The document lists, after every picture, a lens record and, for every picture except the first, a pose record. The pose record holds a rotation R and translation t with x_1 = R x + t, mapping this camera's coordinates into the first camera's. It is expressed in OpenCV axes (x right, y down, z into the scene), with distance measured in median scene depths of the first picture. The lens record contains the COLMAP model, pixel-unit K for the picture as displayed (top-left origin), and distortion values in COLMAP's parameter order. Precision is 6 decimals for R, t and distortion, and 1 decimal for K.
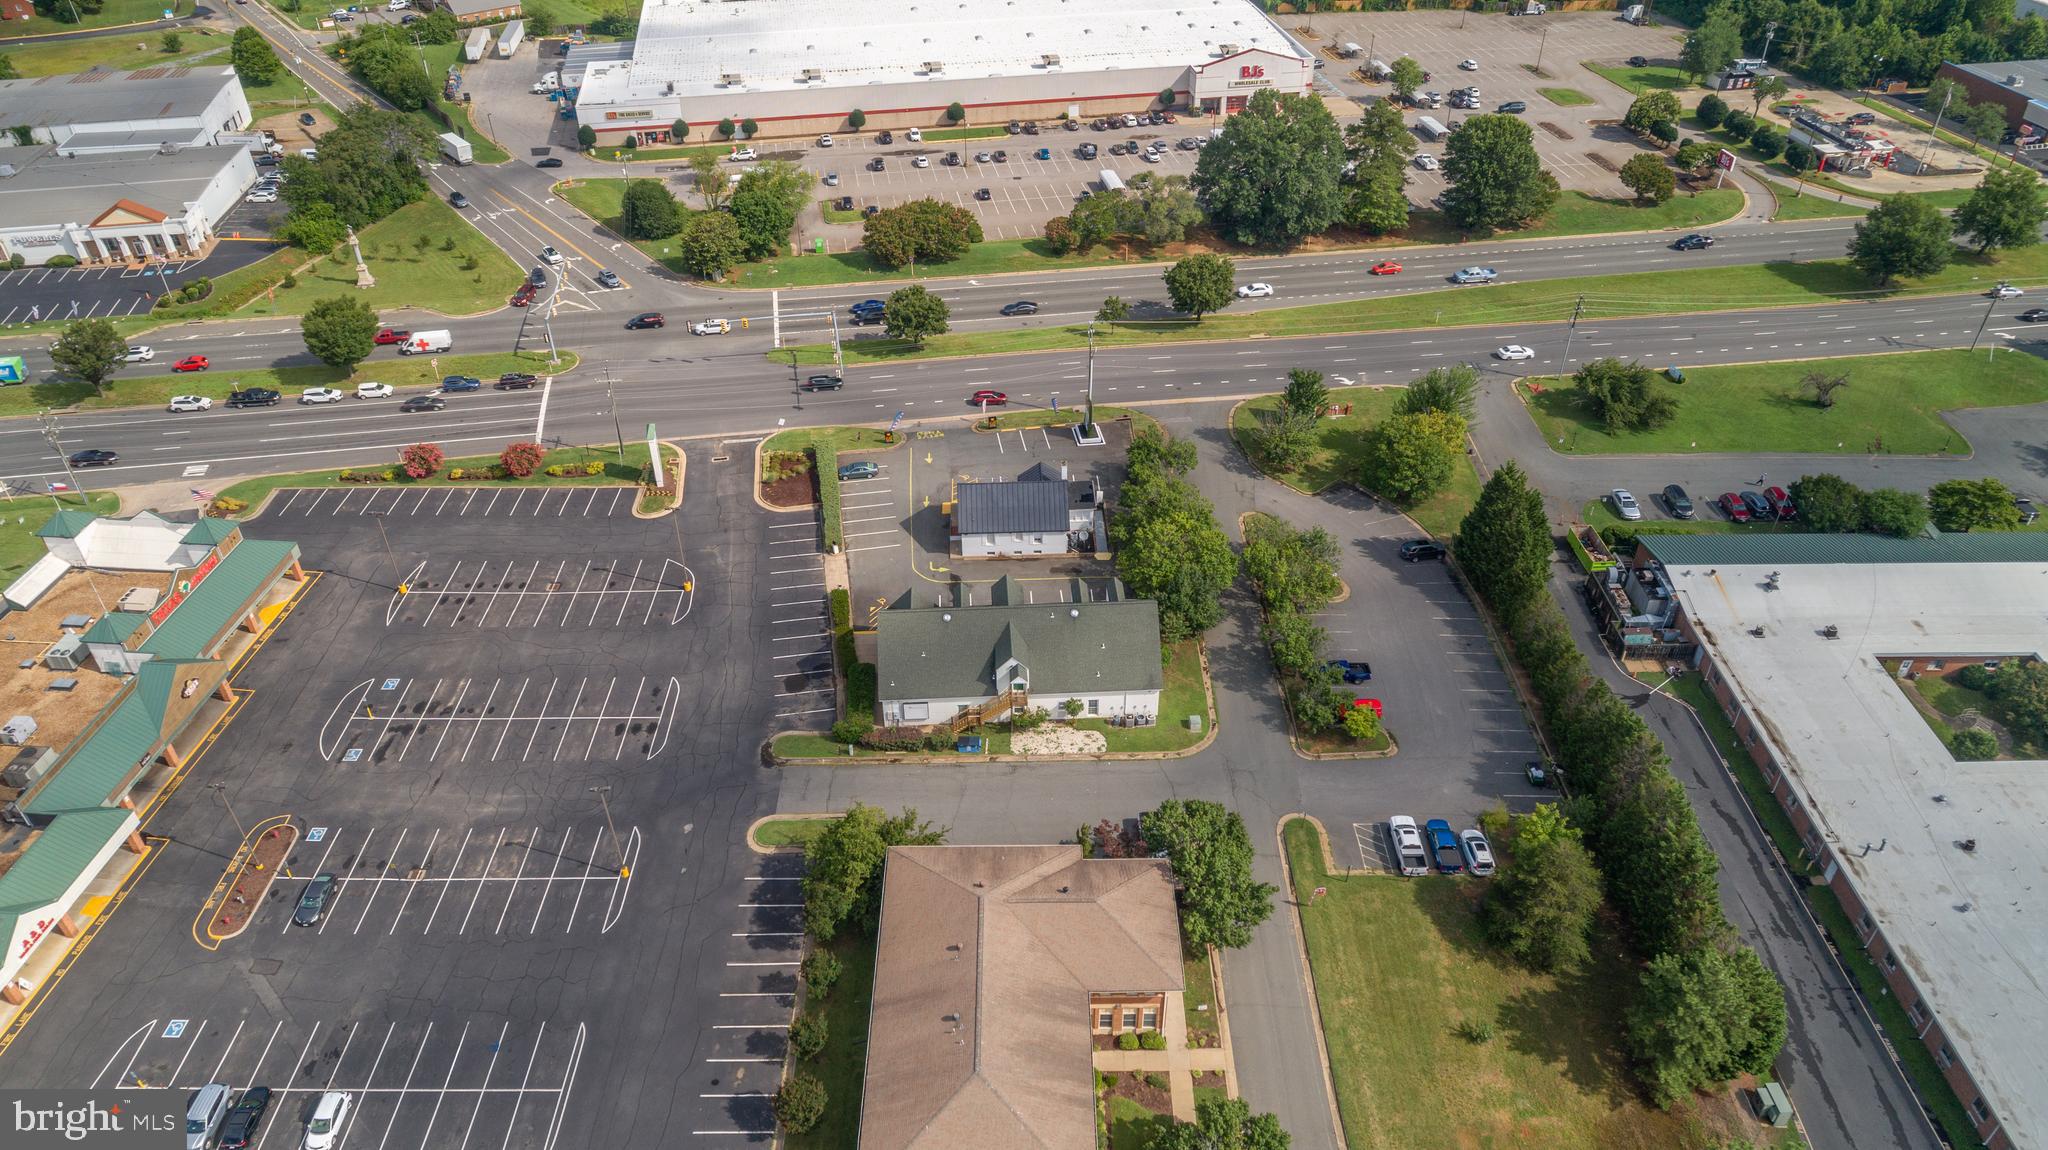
lens RADIAL K [[1380.2, 0, 1021.3], [0, 1380.2, 577.2], [0, 0, 1]] dist [-0.012984, 0.010478]
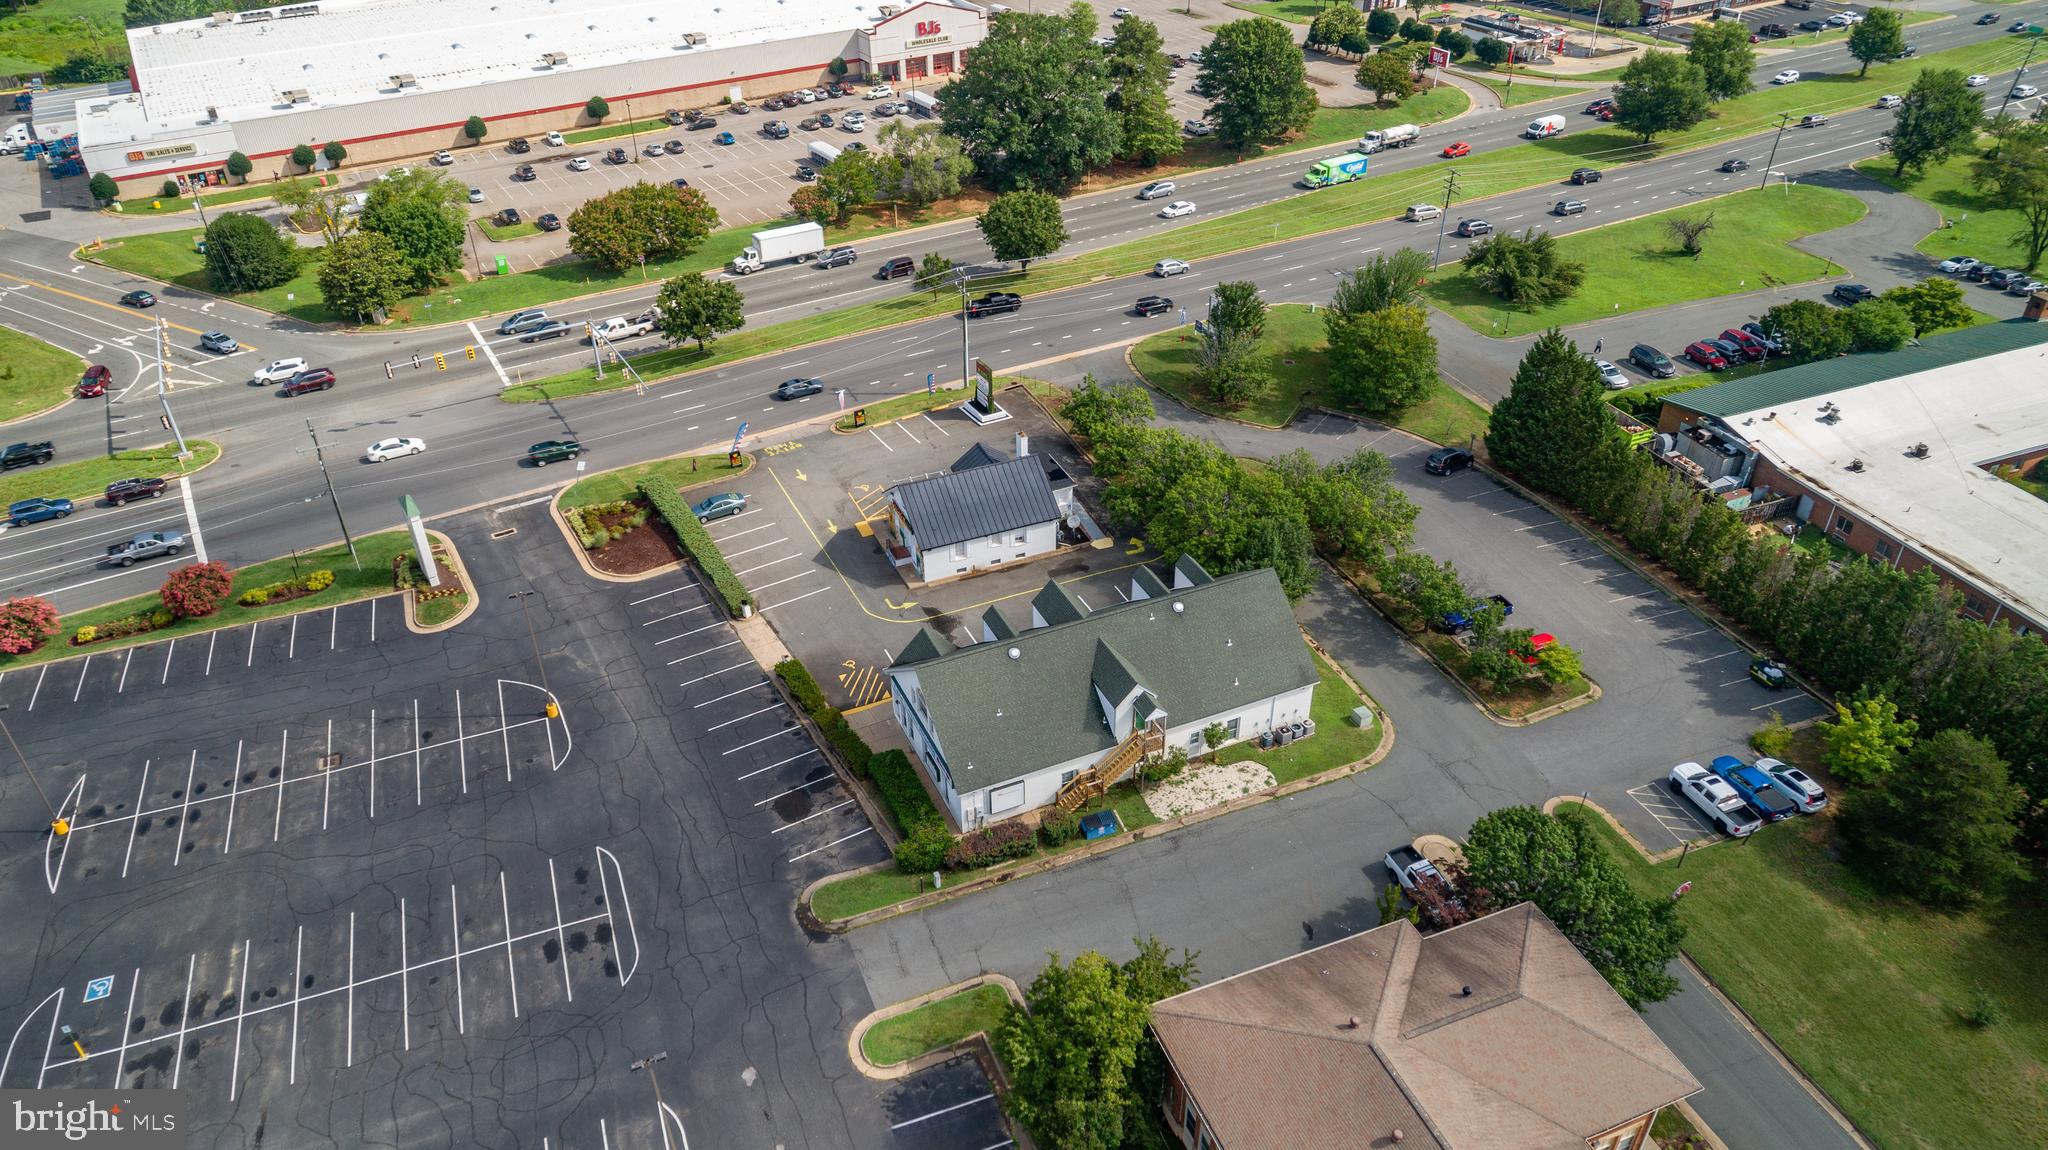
lens RADIAL K [[1380.2, 0, 1021.3], [0, 1380.2, 577.2], [0, 0, 1]] dist [-0.012984, 0.010478]
pose [[0.932187, -0.207336, 0.296712, -0.153367], [0.219781, 0.975509, -0.008825, -0.000253], [-0.287616, 0.073439, 0.954926, 0.215202]]
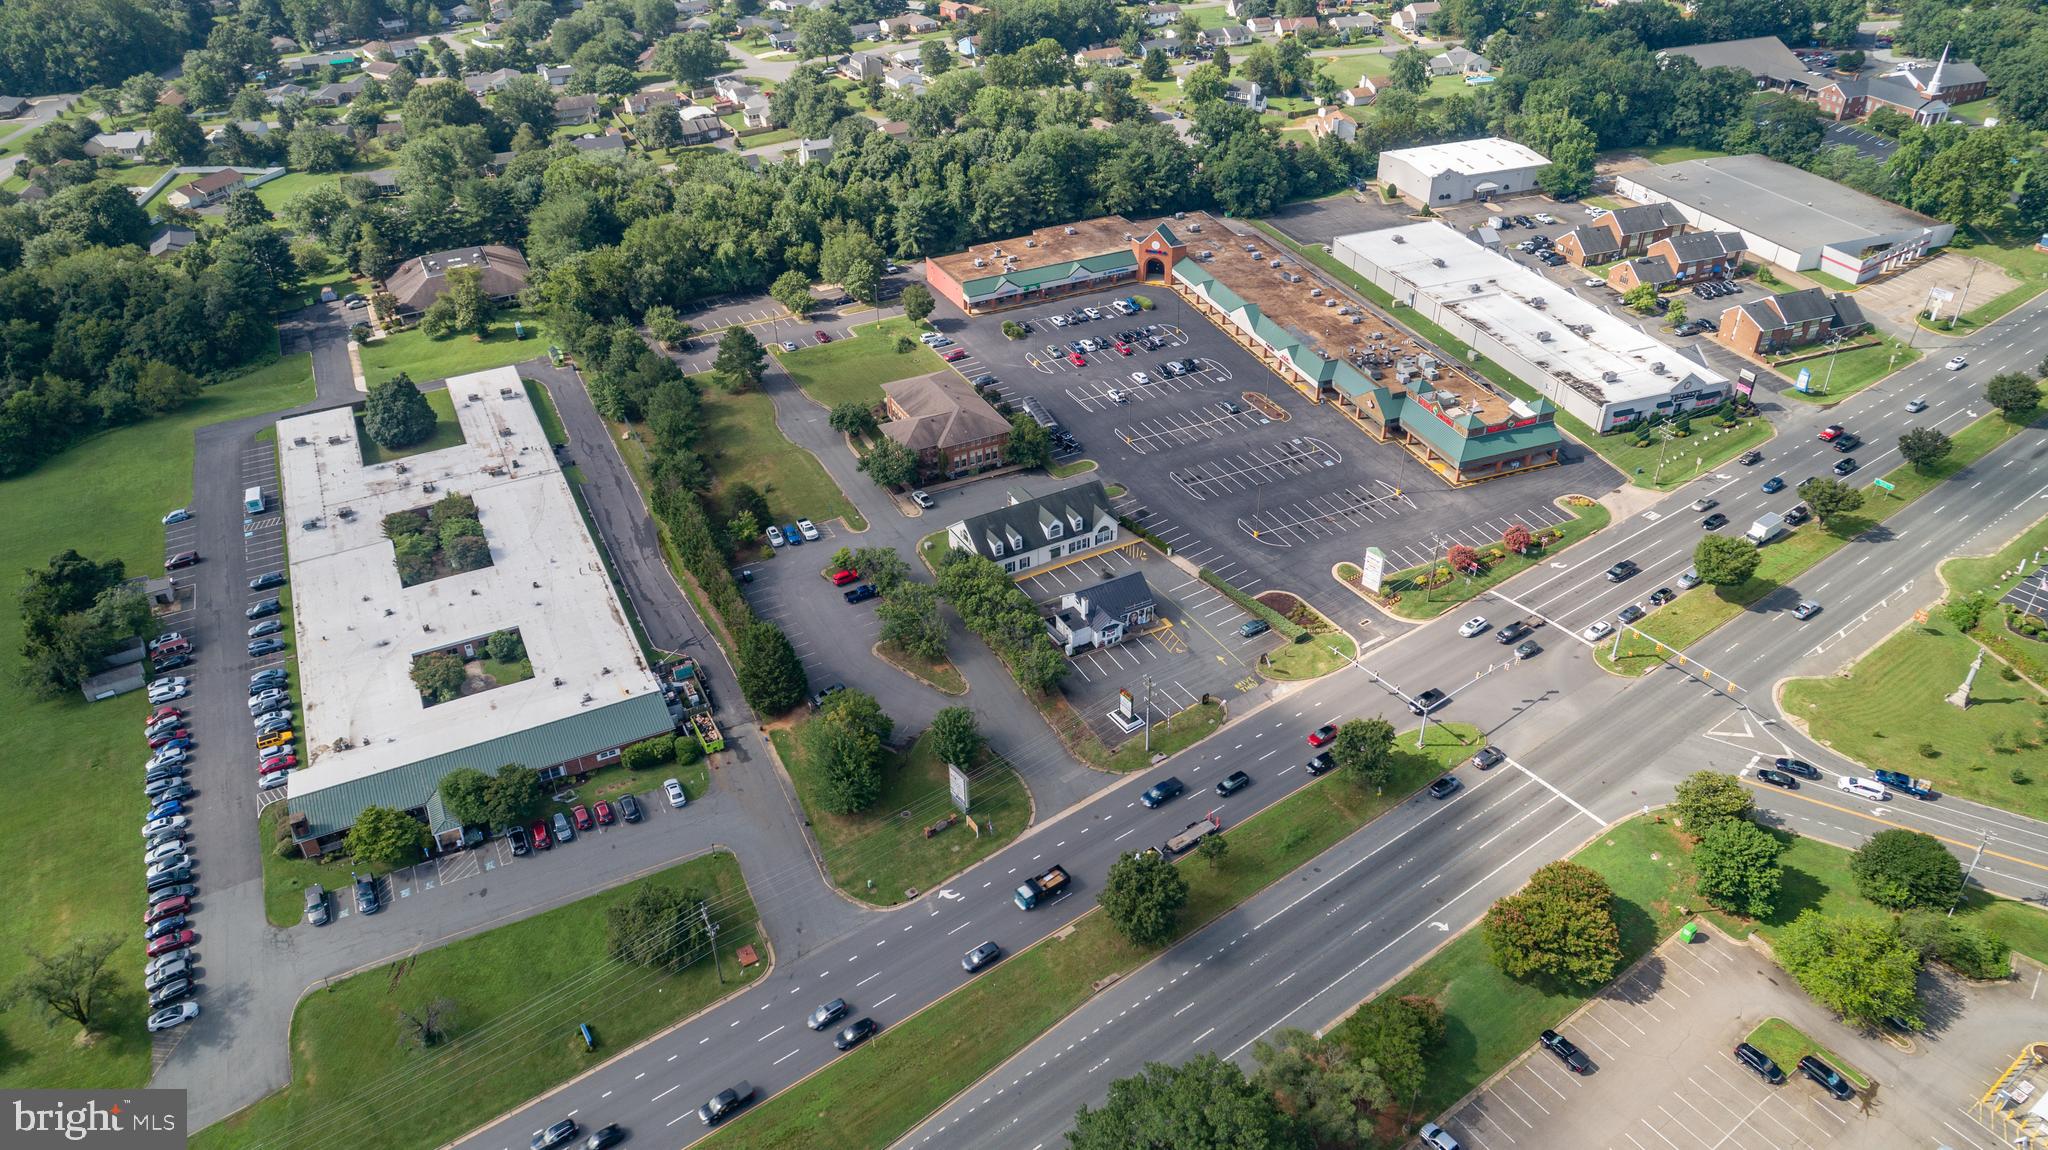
lens RADIAL K [[1380.2, 0, 1021.3], [0, 1380.2, 577.2], [0, 0, 1]] dist [-0.012984, 0.010478]
pose [[-0.896887, 0.267446, -0.352230, 0.418516], [-0.243191, 0.366972, 0.897880, -0.967774], [0.369393, 0.890957, -0.264092, 0.976805]]
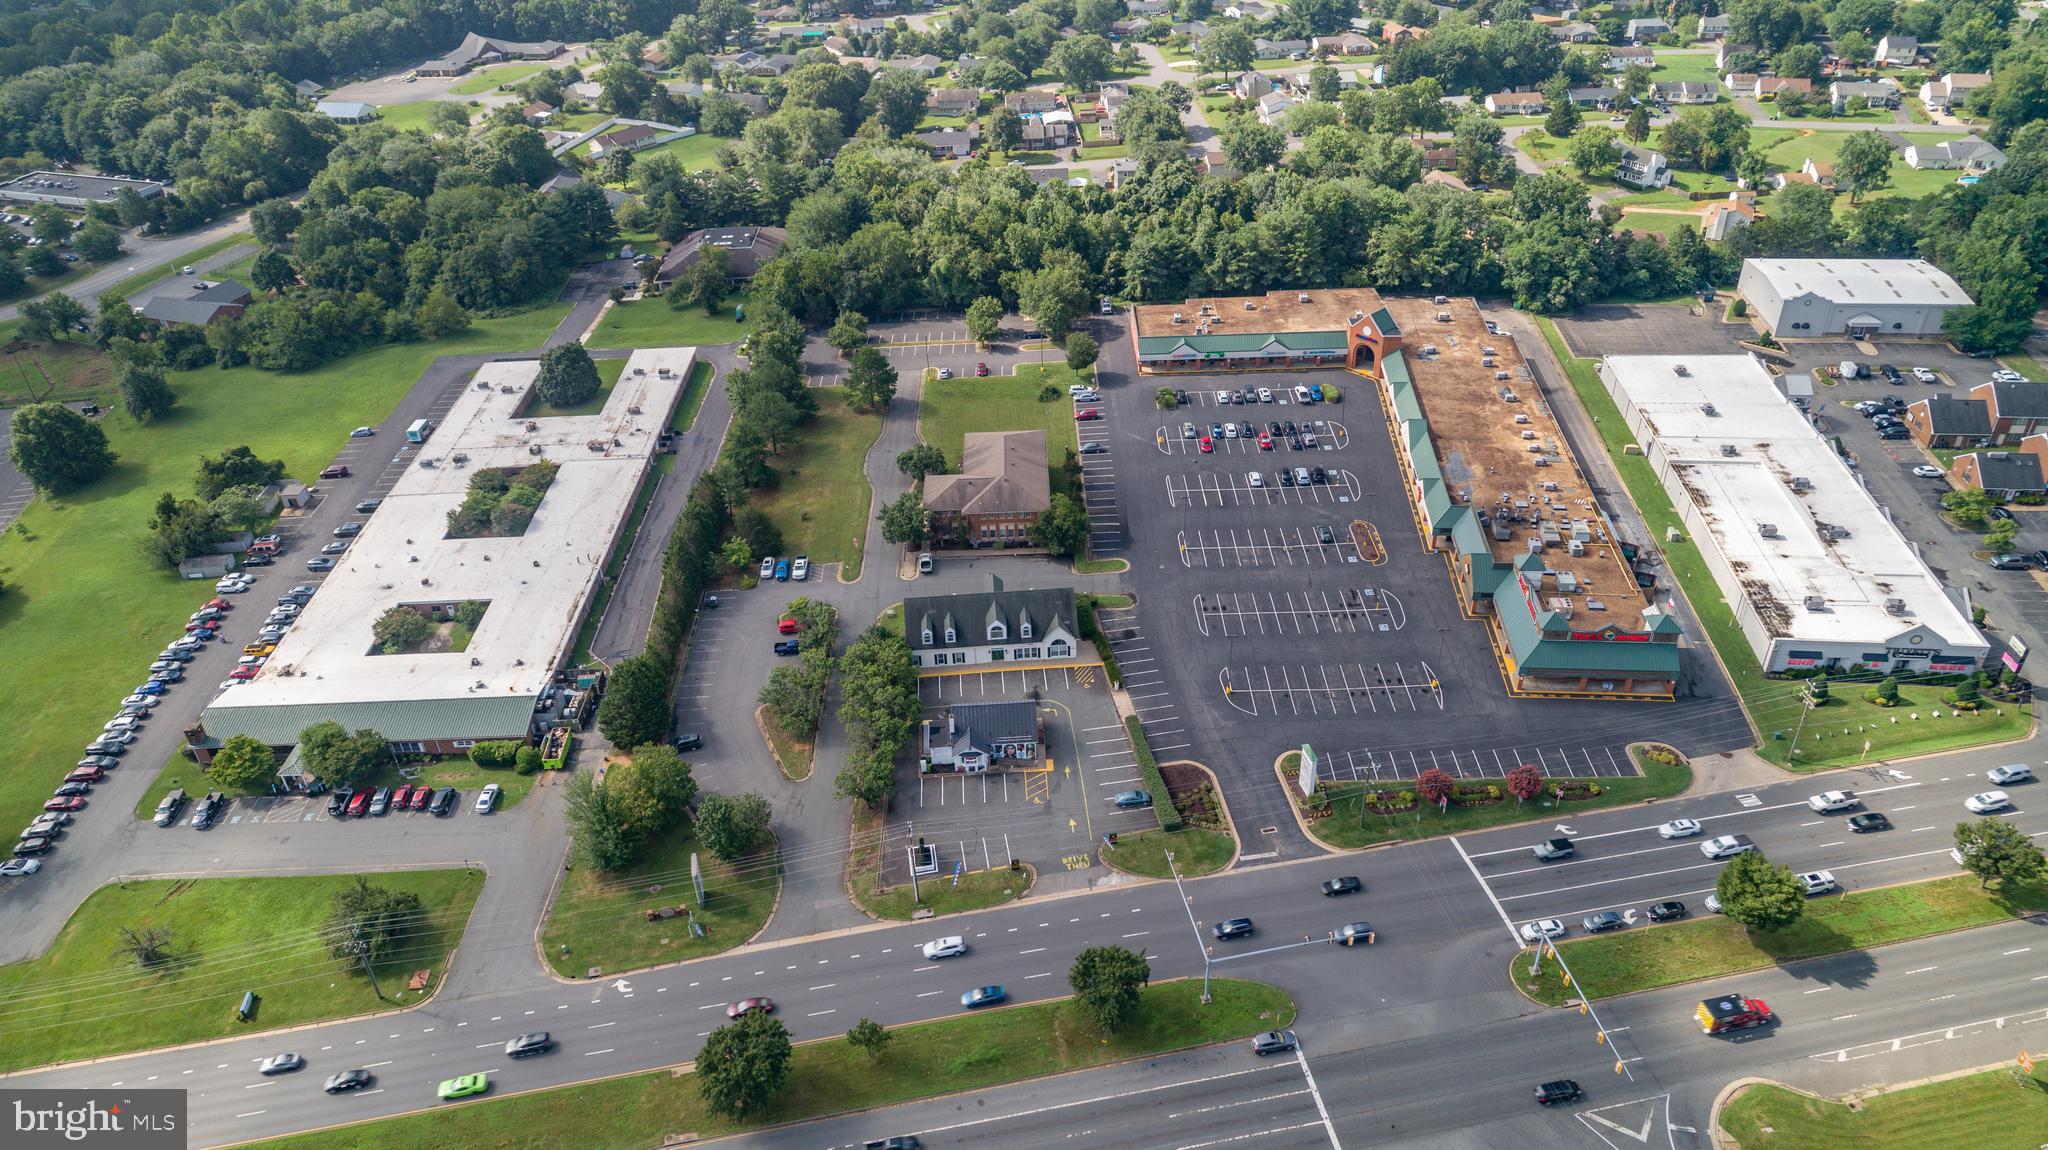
lens RADIAL K [[1380.2, 0, 1021.3], [0, 1380.2, 577.2], [0, 0, 1]] dist [-0.012984, 0.010478]
pose [[-0.998876, 0.044321, 0.016802, -0.043716], [0.030652, 0.333621, 0.942209, -0.962559], [0.036154, 0.941665, -0.334604, 0.963248]]
